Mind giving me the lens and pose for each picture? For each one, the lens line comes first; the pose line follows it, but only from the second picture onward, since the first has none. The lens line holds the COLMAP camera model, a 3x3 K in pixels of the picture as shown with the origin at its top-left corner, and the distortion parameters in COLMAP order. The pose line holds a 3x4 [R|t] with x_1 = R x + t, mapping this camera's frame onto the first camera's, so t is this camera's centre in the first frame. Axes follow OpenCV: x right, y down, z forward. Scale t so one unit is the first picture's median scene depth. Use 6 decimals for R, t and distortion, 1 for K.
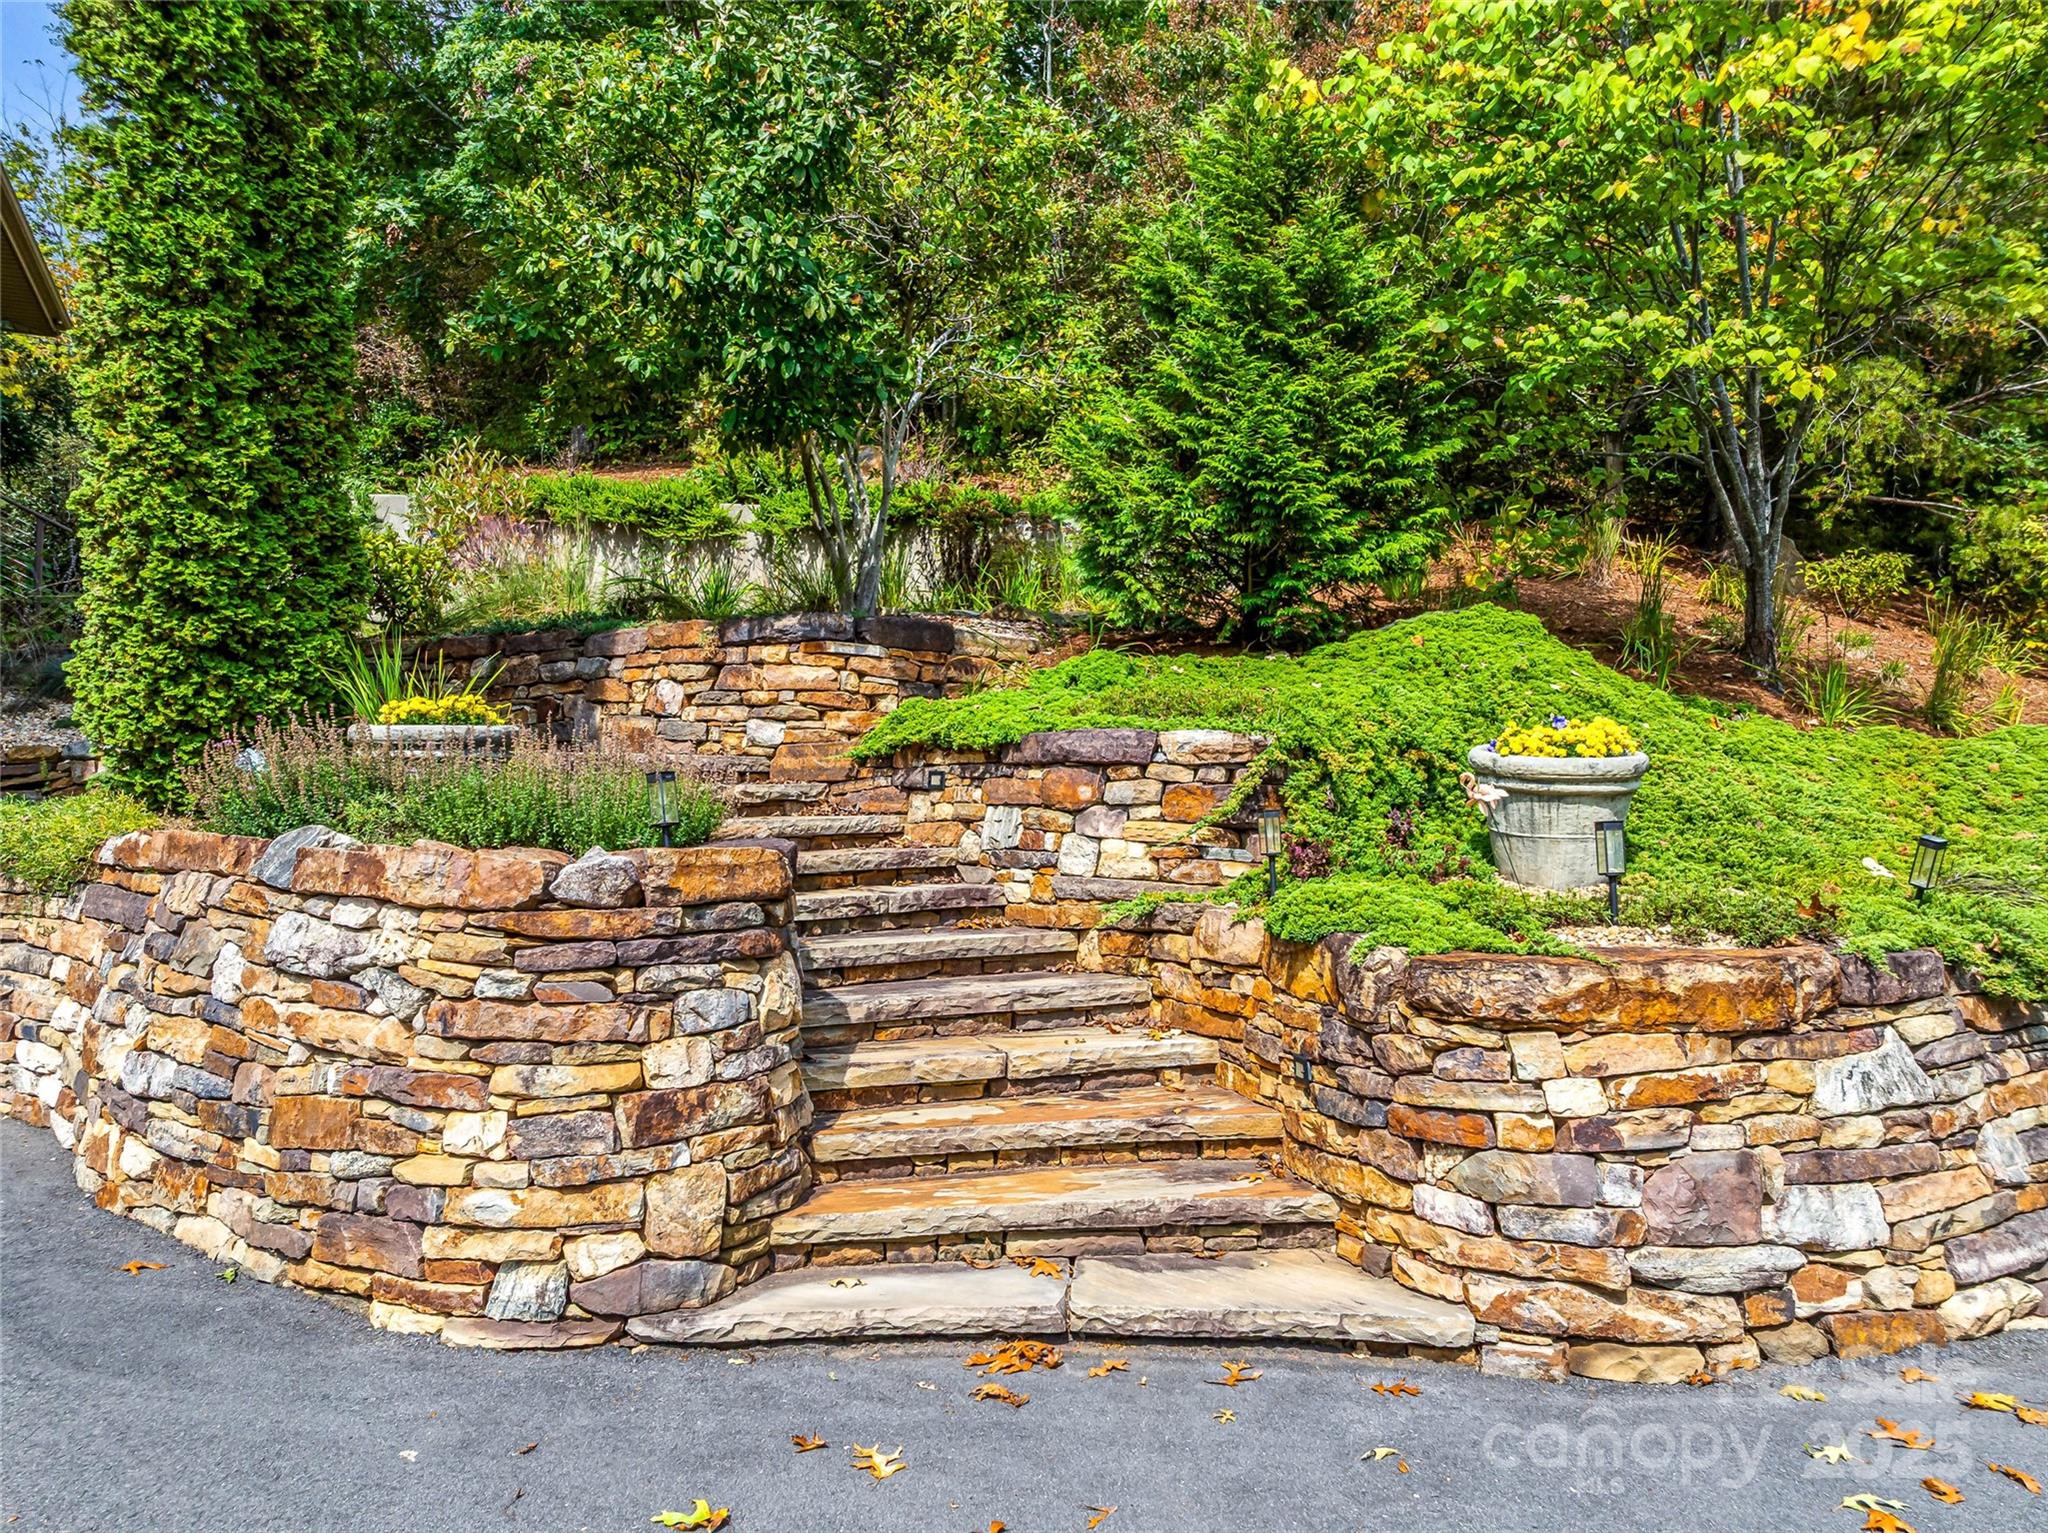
lens RADIAL K [[1446.2, 0, 1022.7], [0, 1446.2, 766.0], [0, 0, 1]] dist [-0.050367, 0.018887]
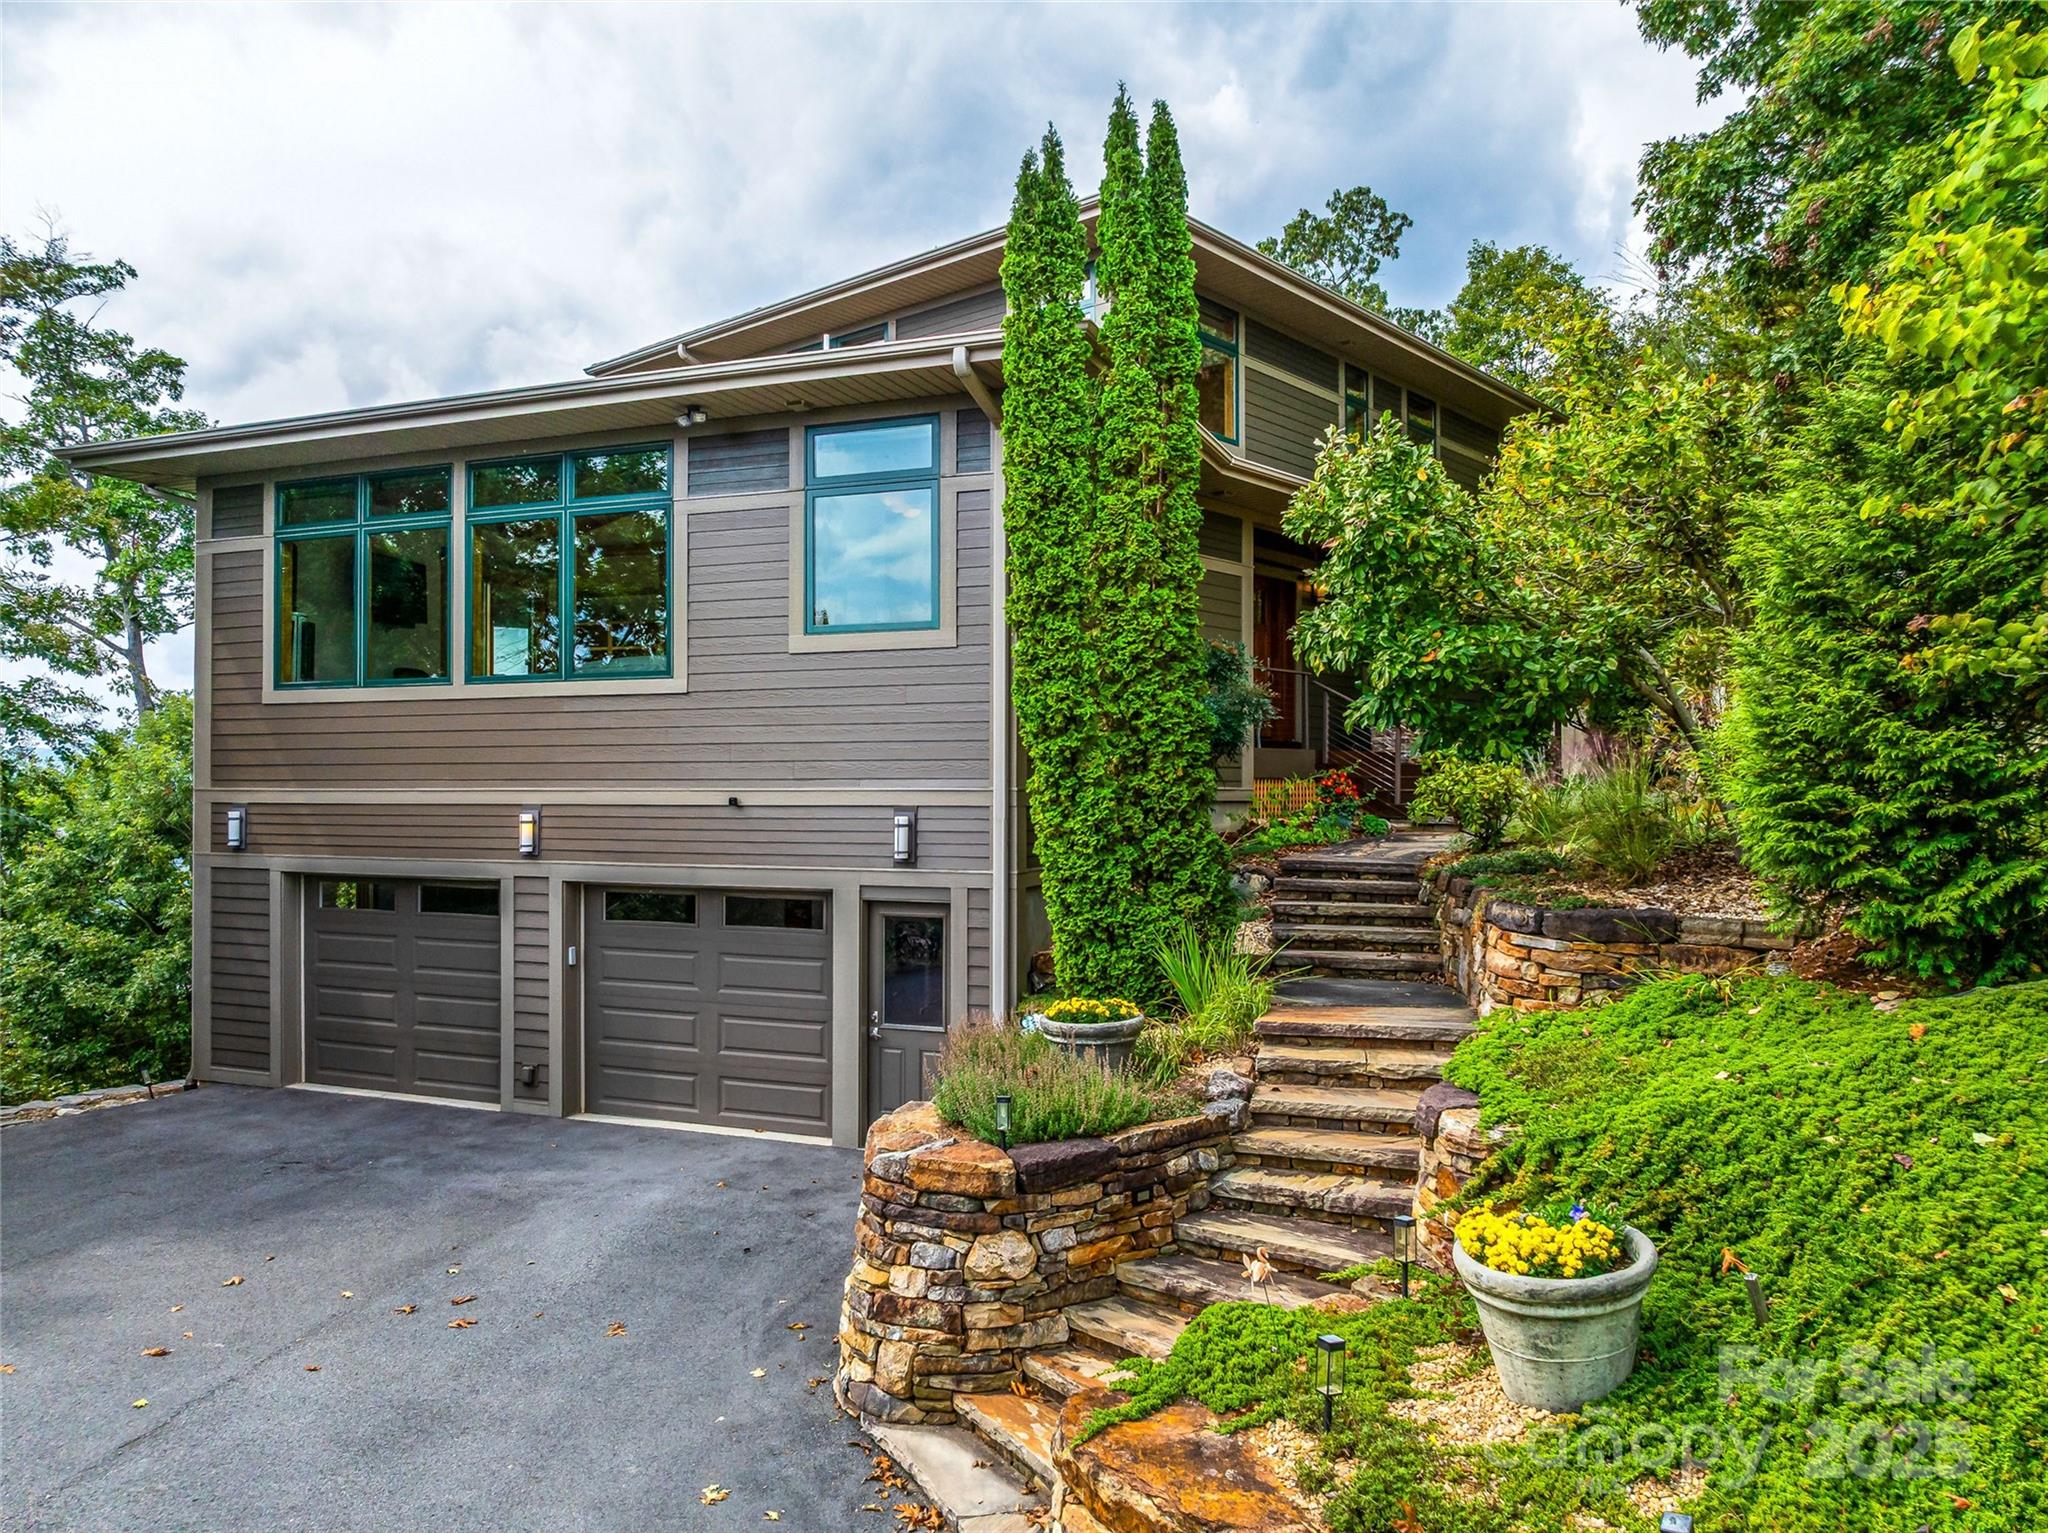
lens RADIAL K [[1446.2, 0, 1029.1], [0, 1446.2, 765.7], [0, 0, 1]] dist [-0.050367, 0.018887]
pose [[0.358983, -0.011244, -0.933276, 1.245217], [0.010674, 0.999911, -0.007941, -0.346452], [0.933283, -0.007111, 0.359071, 0.446010]]
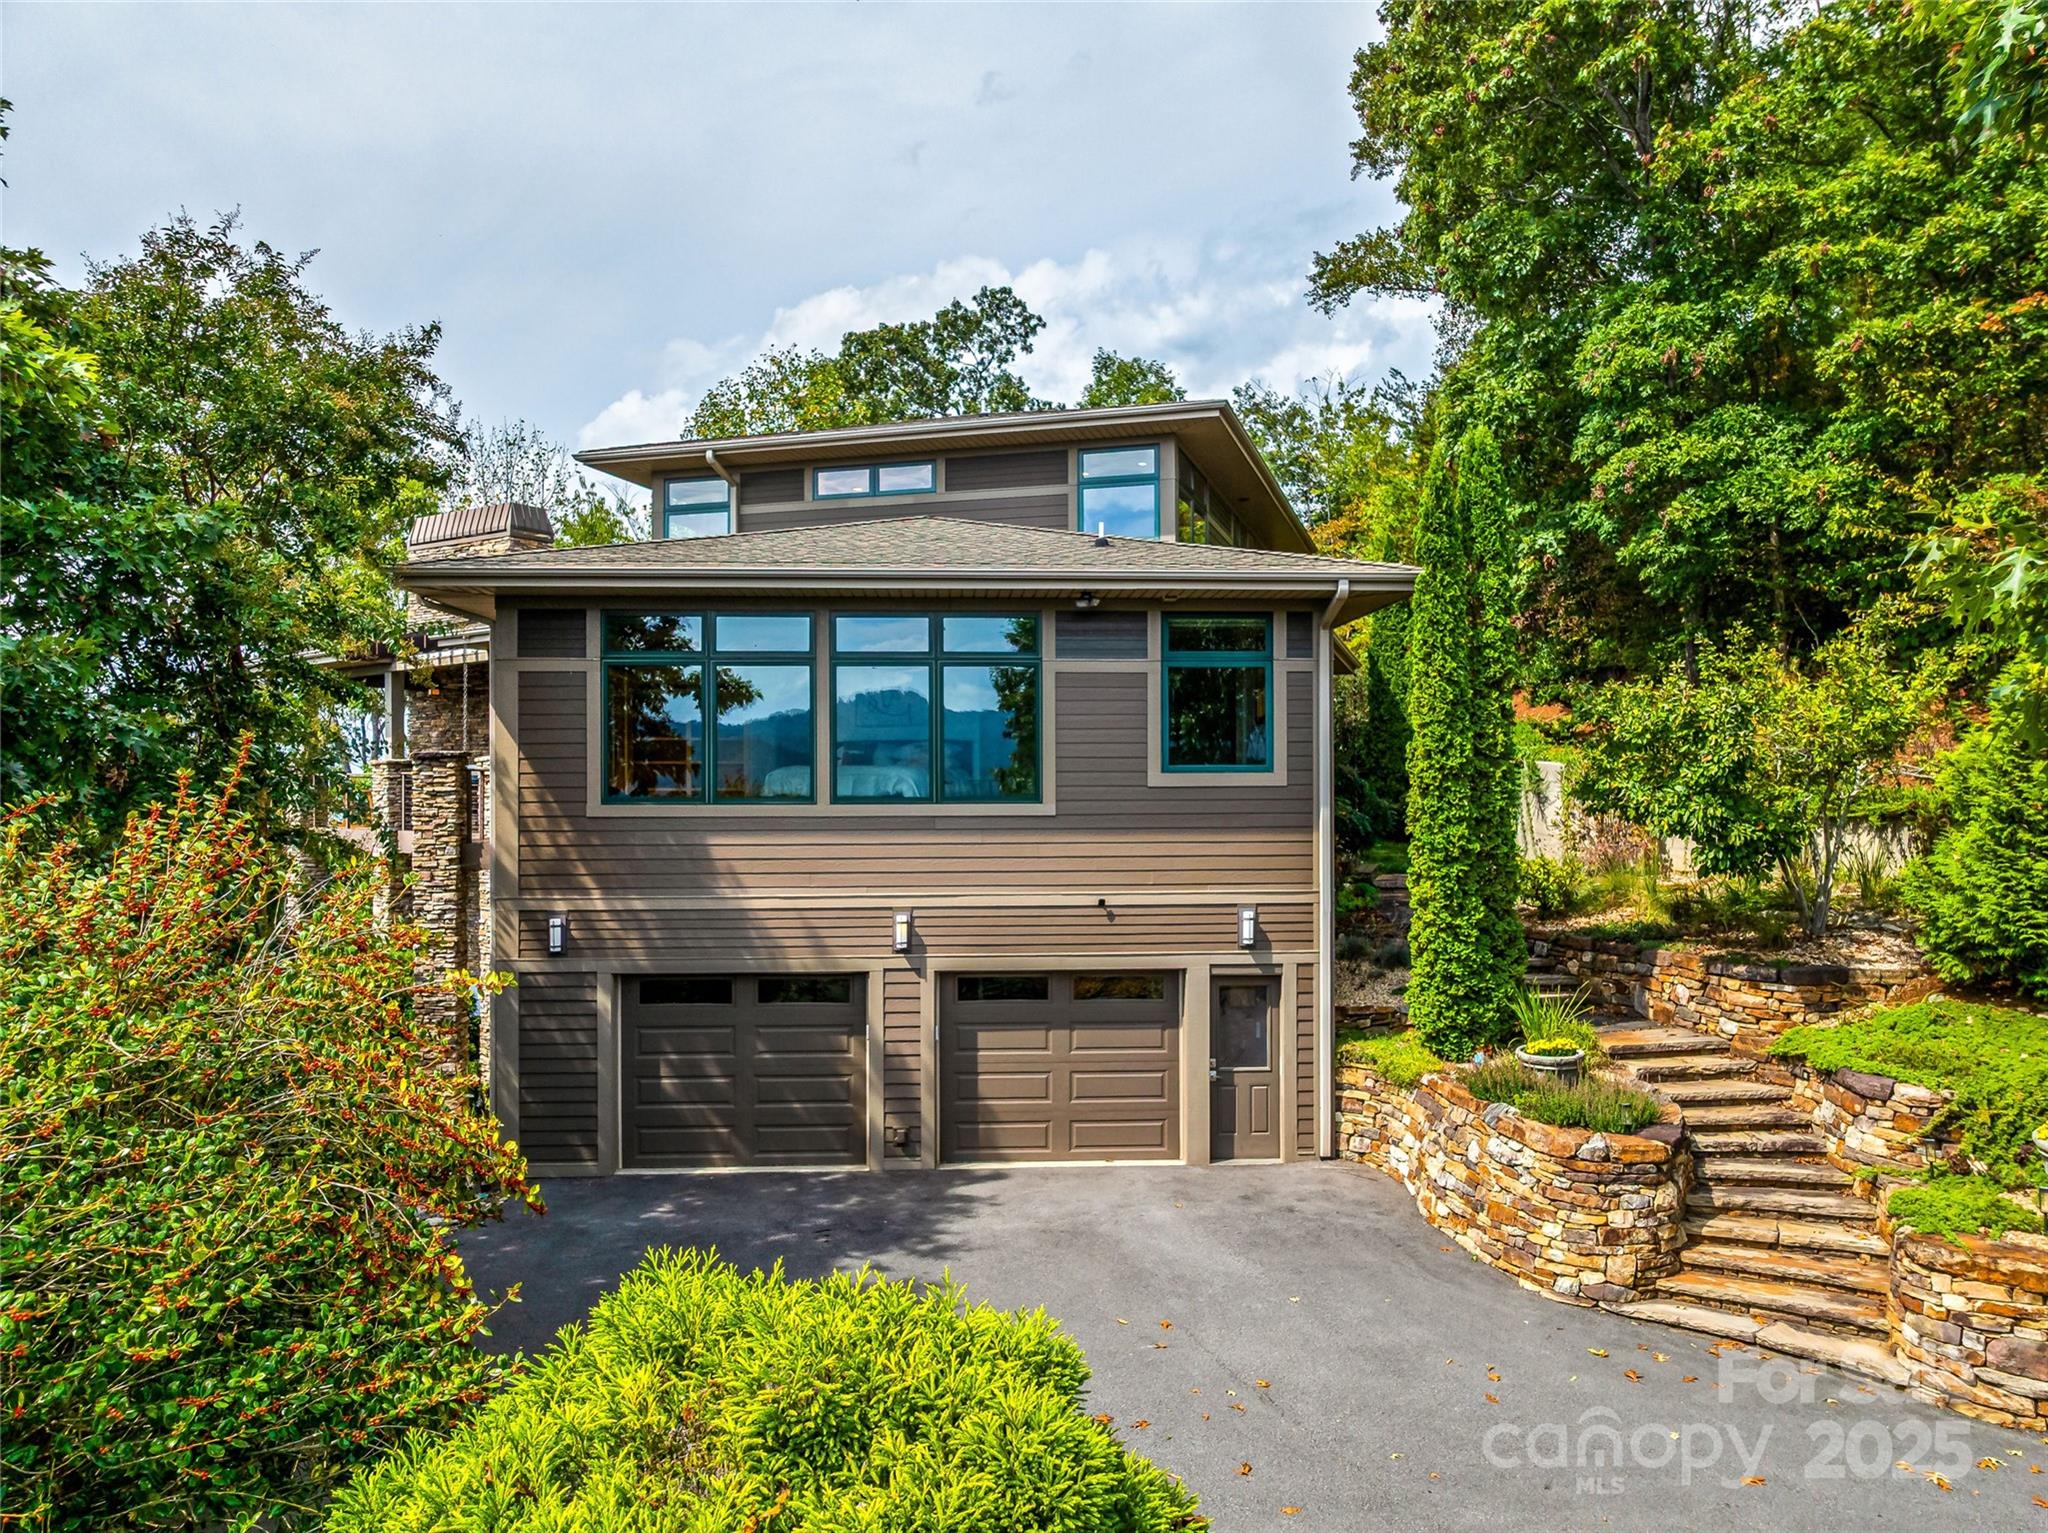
lens RADIAL K [[1446.2, 0, 1031.1], [0, 1446.2, 771.0], [0, 0, 1]] dist [-0.050367, 0.018887]
pose [[0.712846, -0.009466, -0.701257, 0.817426], [0.010477, 0.999941, -0.002847, -0.608162], [0.701243, -0.005318, 0.712903, -1.635796]]
